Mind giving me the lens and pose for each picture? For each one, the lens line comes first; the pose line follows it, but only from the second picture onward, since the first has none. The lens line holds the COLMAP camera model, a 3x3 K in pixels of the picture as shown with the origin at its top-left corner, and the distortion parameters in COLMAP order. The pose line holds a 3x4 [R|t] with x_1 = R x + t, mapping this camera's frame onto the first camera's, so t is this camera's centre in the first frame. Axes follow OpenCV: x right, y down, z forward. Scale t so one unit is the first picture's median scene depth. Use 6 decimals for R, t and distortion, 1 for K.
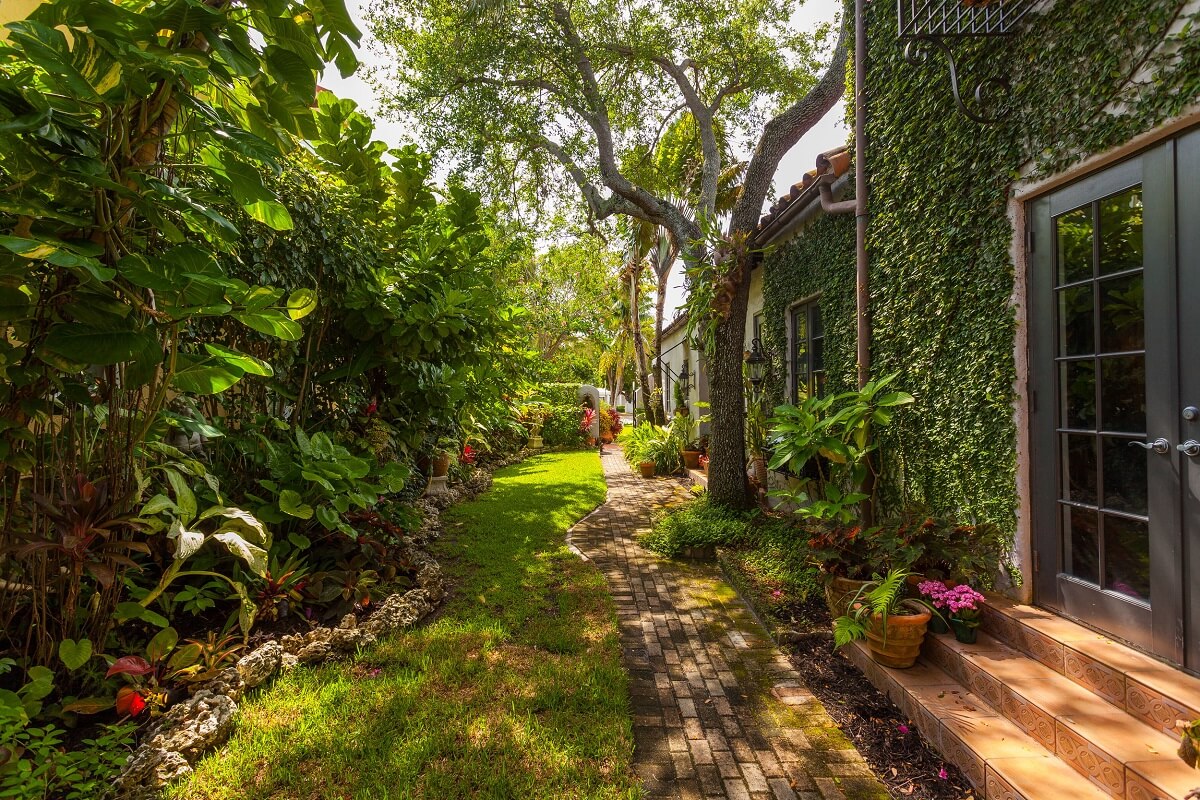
lens RADIAL K [[565.1, 0, 594.3], [0, 565.1, 392.3], [0, 0, 1]] dist [0.006048, 0.000857]
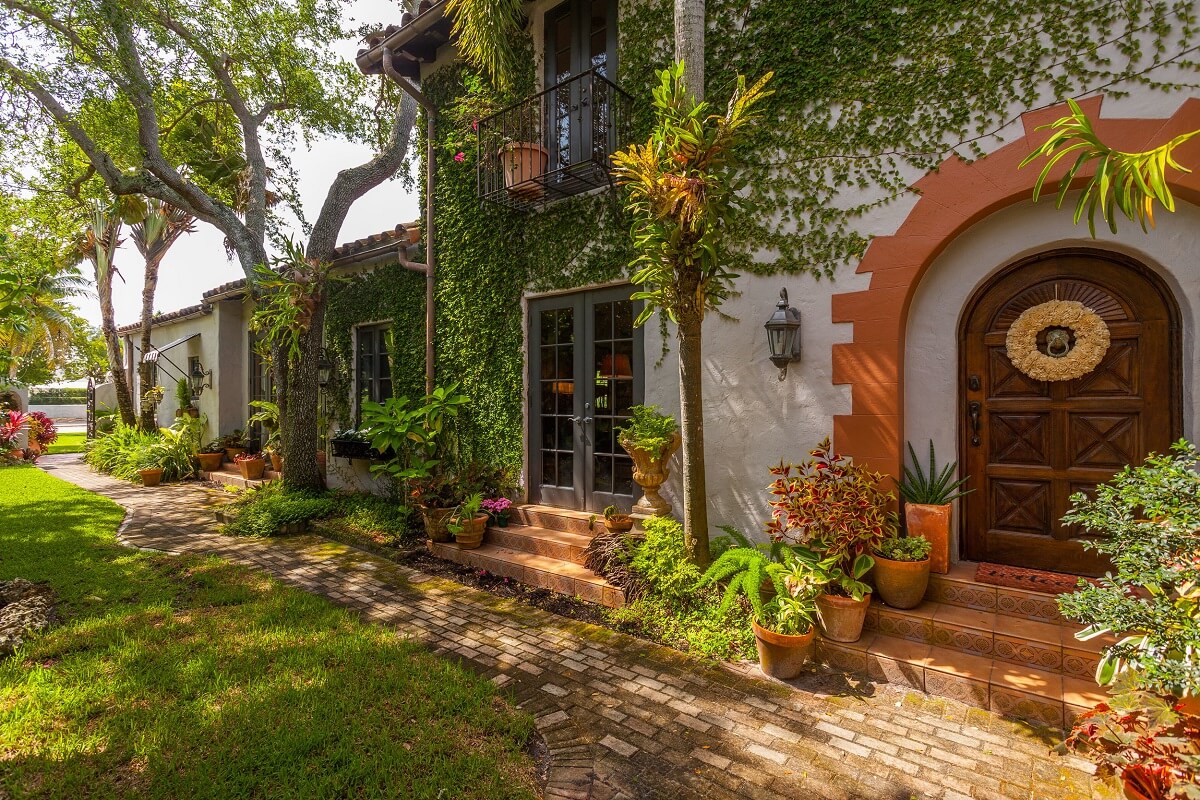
lens RADIAL K [[542.8, 0, 602.6], [0, 542.8, 401.1], [0, 0, 1]] dist [0.030236, -0.000230]
pose [[0.620231, 0.005980, 0.784397, -0.489396], [-0.015462, 0.999870, 0.004604, 0.002541], [-0.784267, -0.014984, 0.620243, -0.331316]]
